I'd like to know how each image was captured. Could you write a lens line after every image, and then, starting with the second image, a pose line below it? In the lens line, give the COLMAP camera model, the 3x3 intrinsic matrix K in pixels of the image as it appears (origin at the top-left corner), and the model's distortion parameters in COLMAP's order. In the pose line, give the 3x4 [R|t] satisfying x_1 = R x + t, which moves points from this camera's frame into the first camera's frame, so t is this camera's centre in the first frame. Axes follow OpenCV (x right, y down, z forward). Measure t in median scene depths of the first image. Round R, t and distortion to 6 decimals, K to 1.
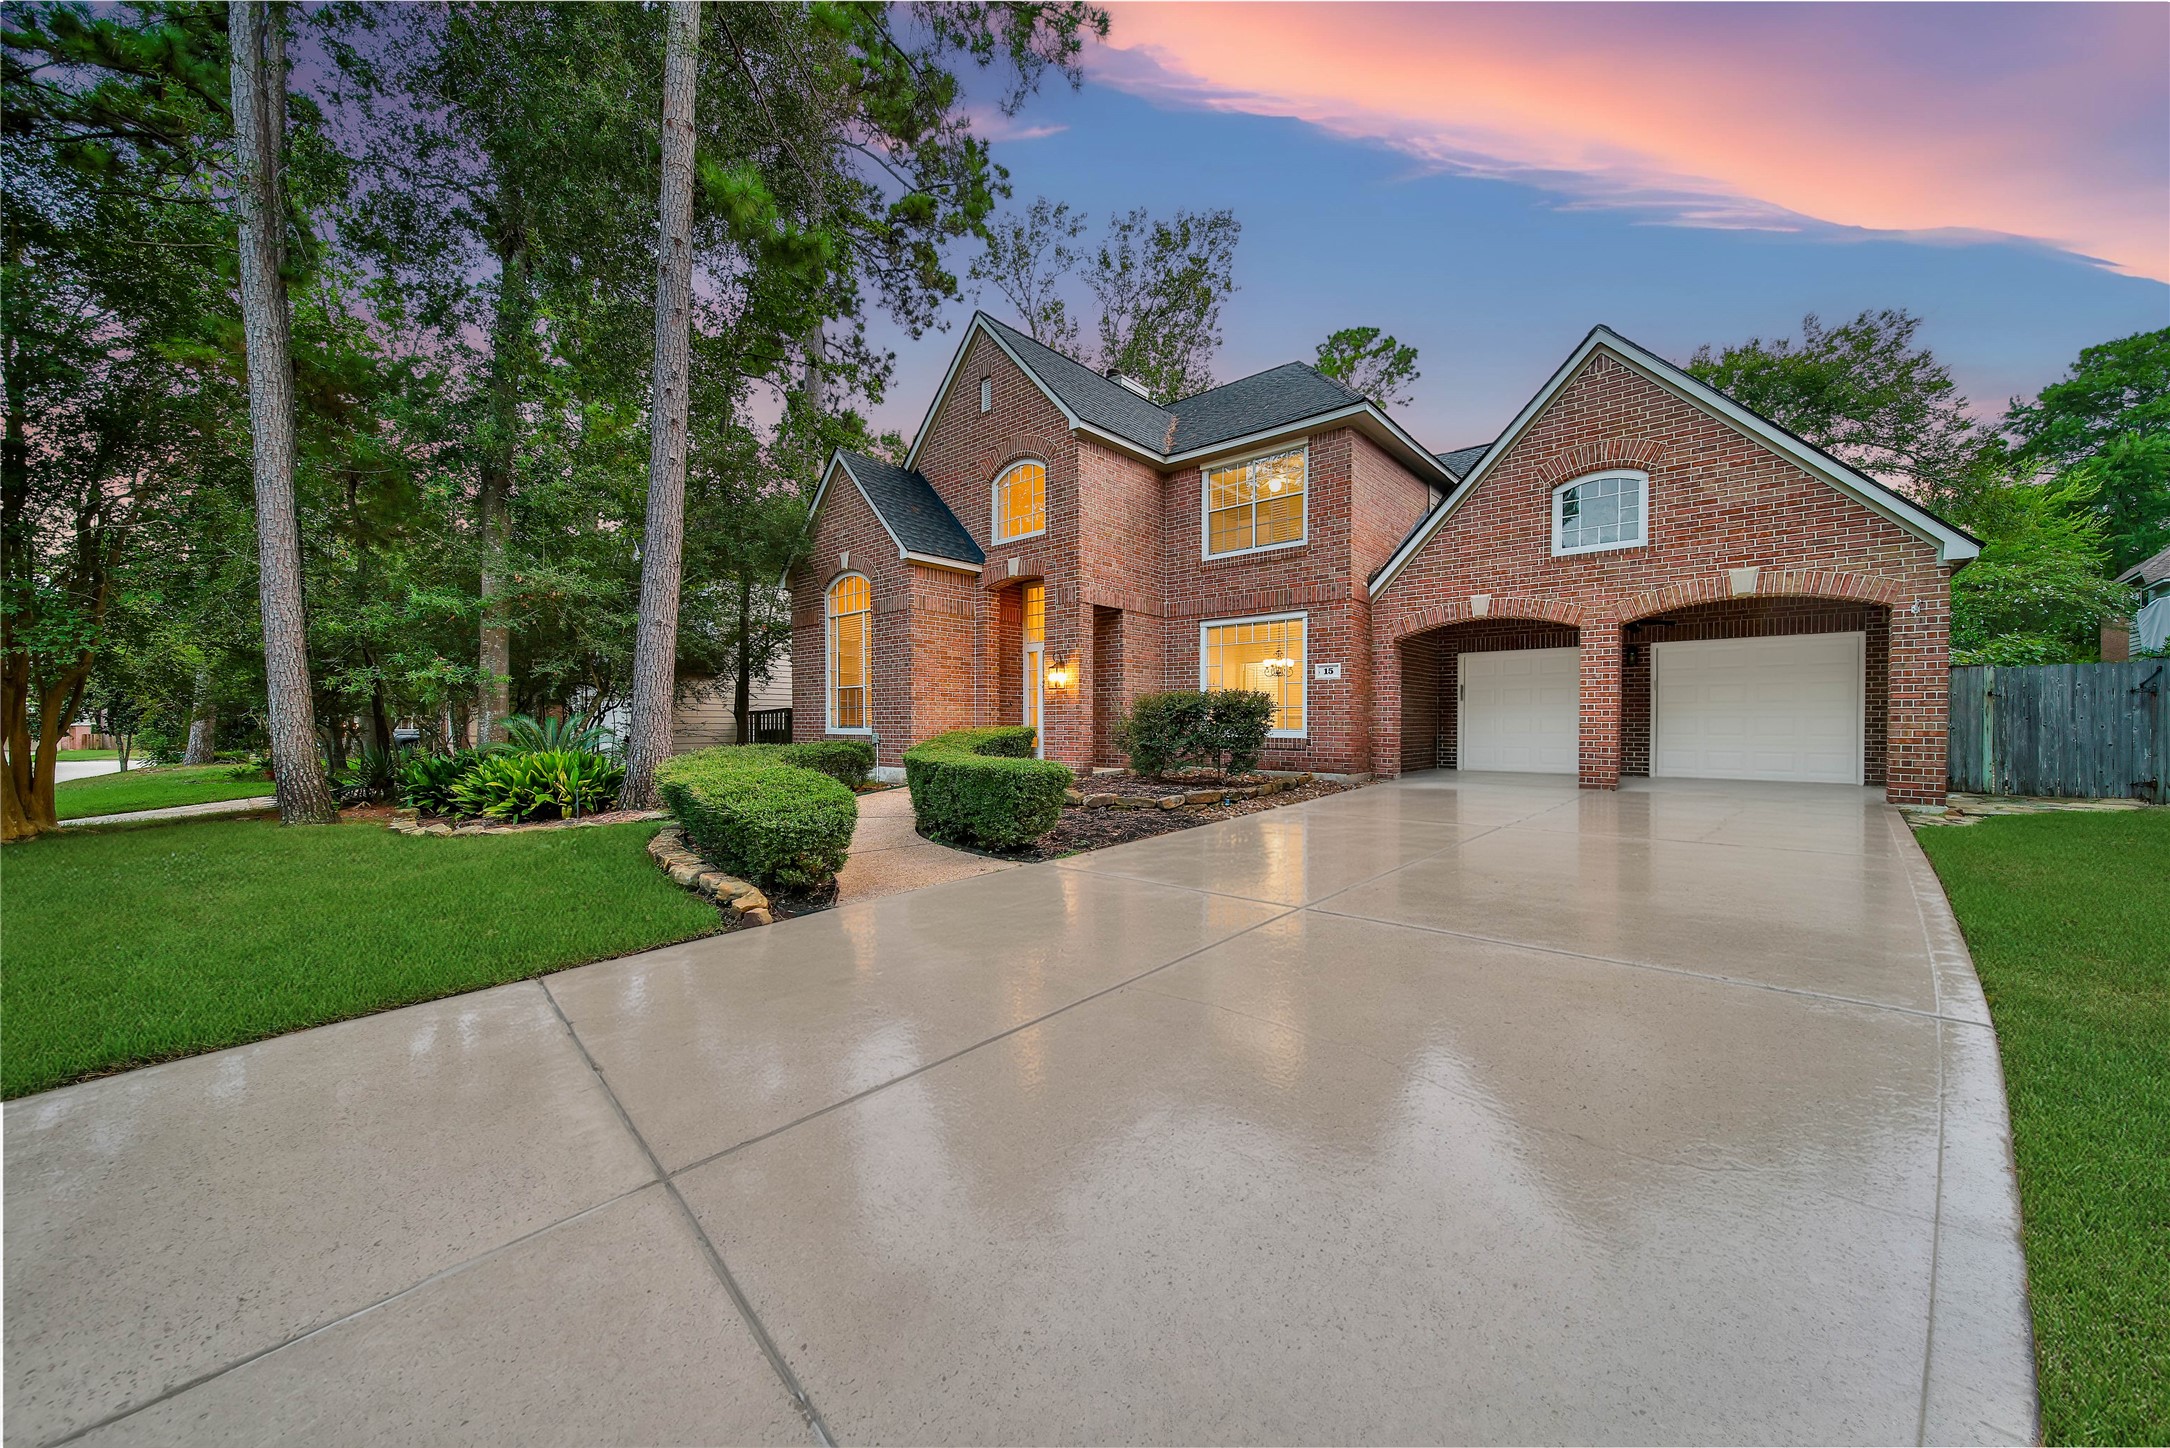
lens RADIAL K [[800.9, 0, 1085.0], [0, 800.9, 724.0], [0, 0, 1]] dist [-0.000832, -0.000121]
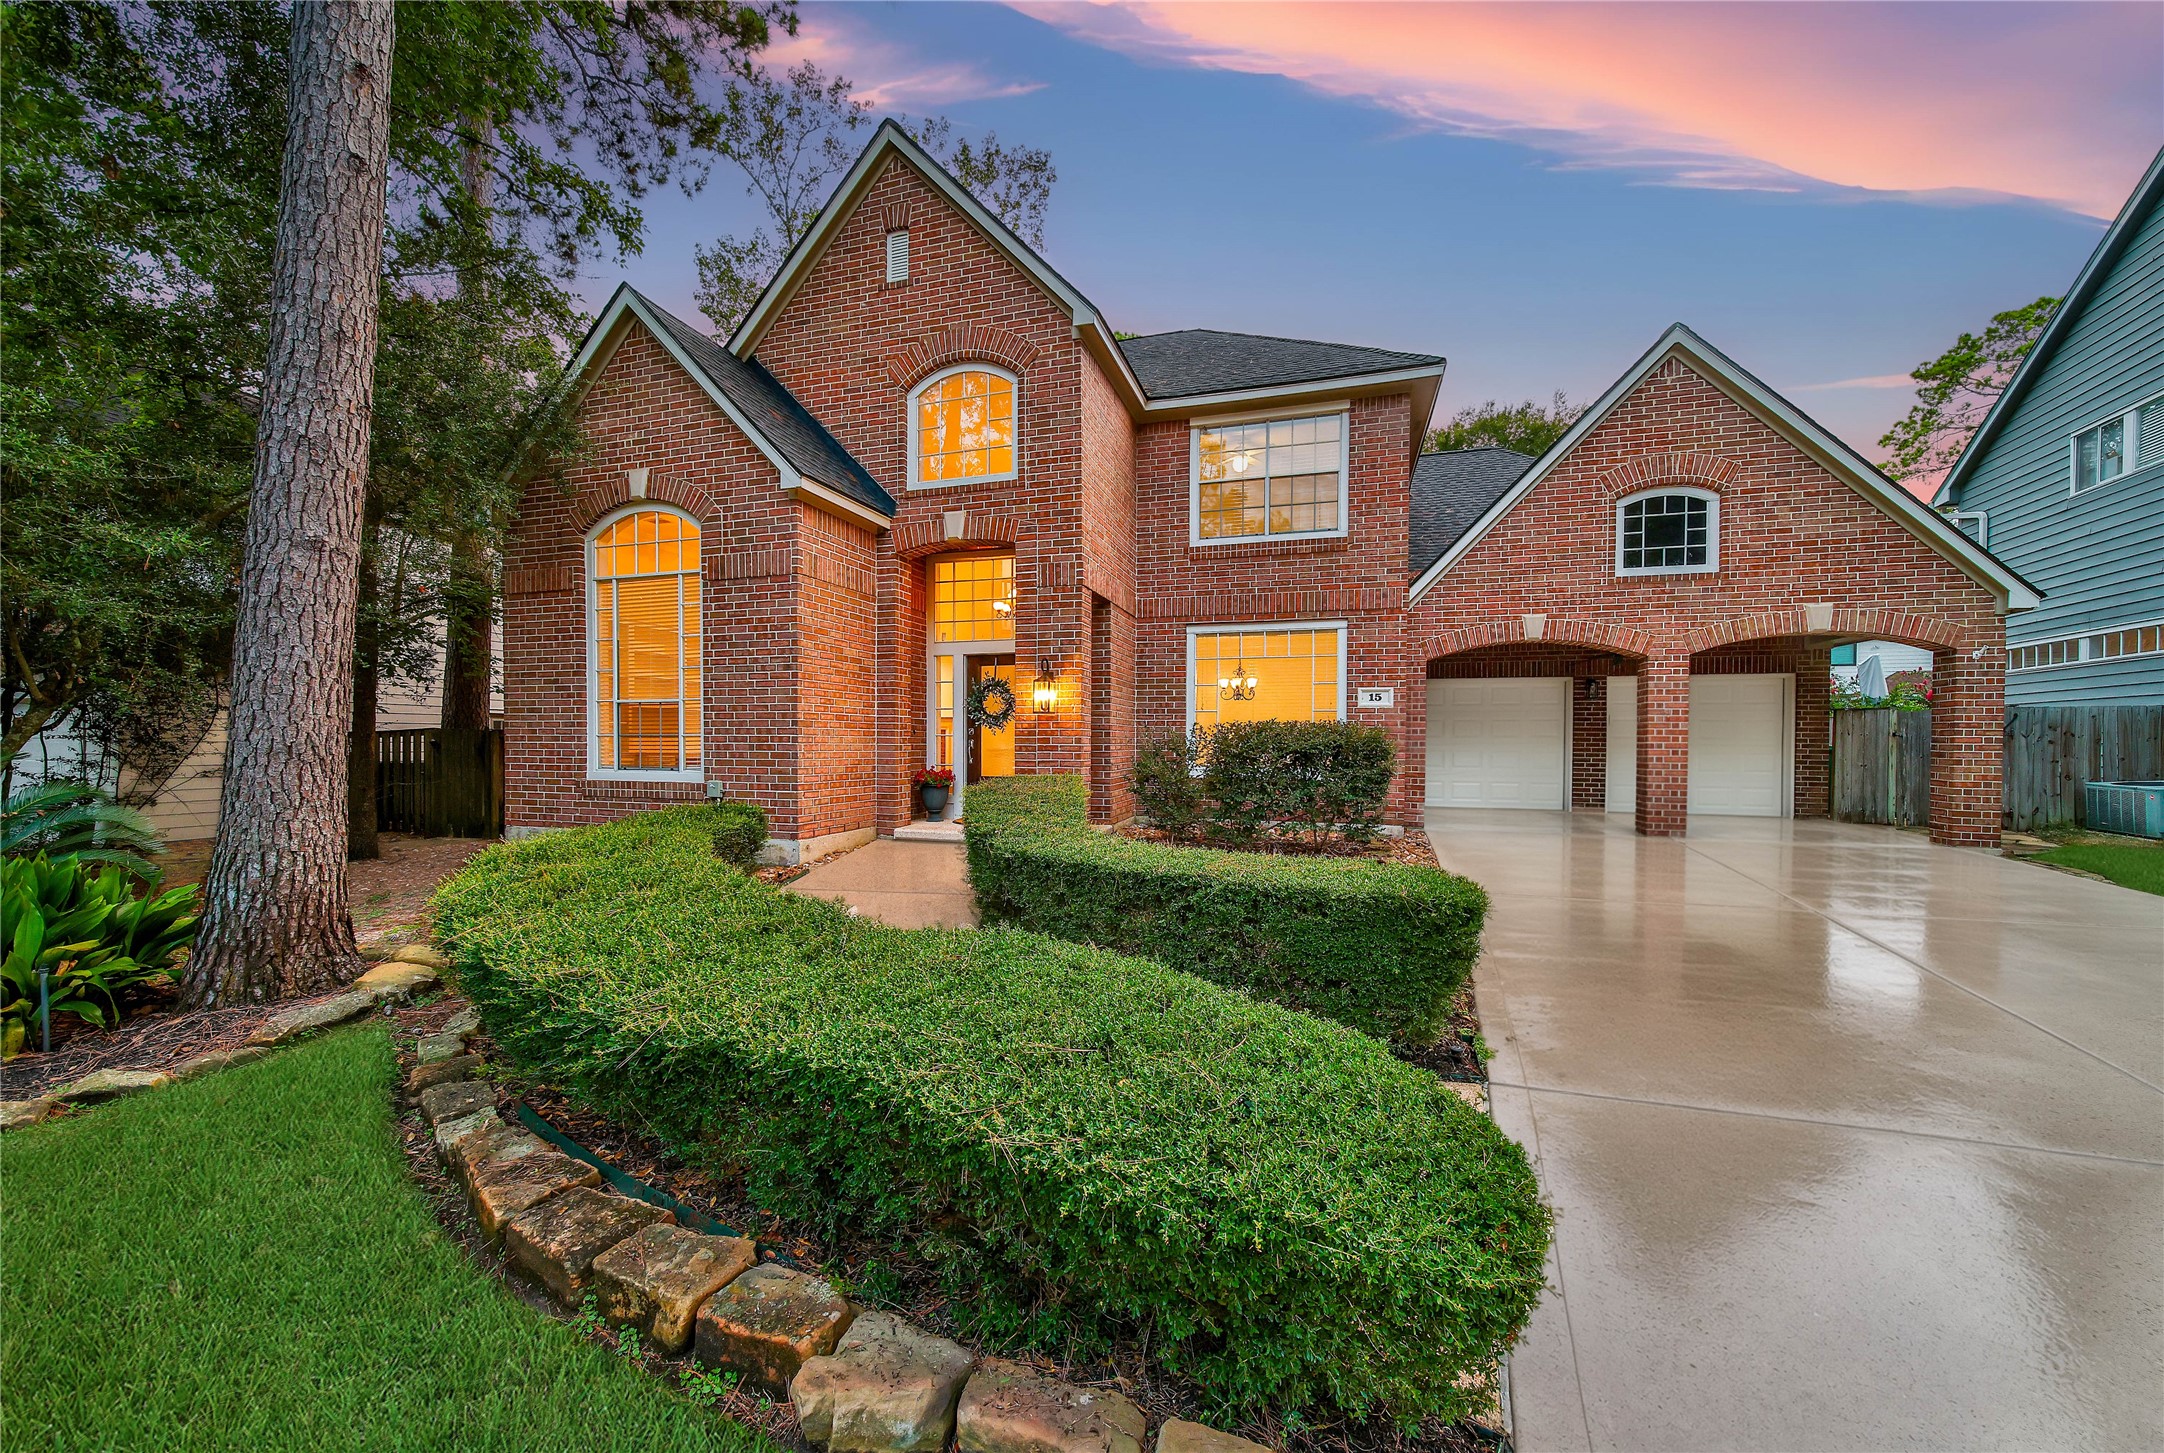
lens RADIAL K [[811.2, 0, 1093.9], [0, 811.2, 744.7], [0, 0, 1]] dist [-0.000949, -0.000315]
pose [[0.907121, 0.001112, 0.420869, -0.273132], [-0.004139, 0.999972, 0.006280, -0.020918], [-0.420850, -0.007439, 0.907100, 0.357322]]
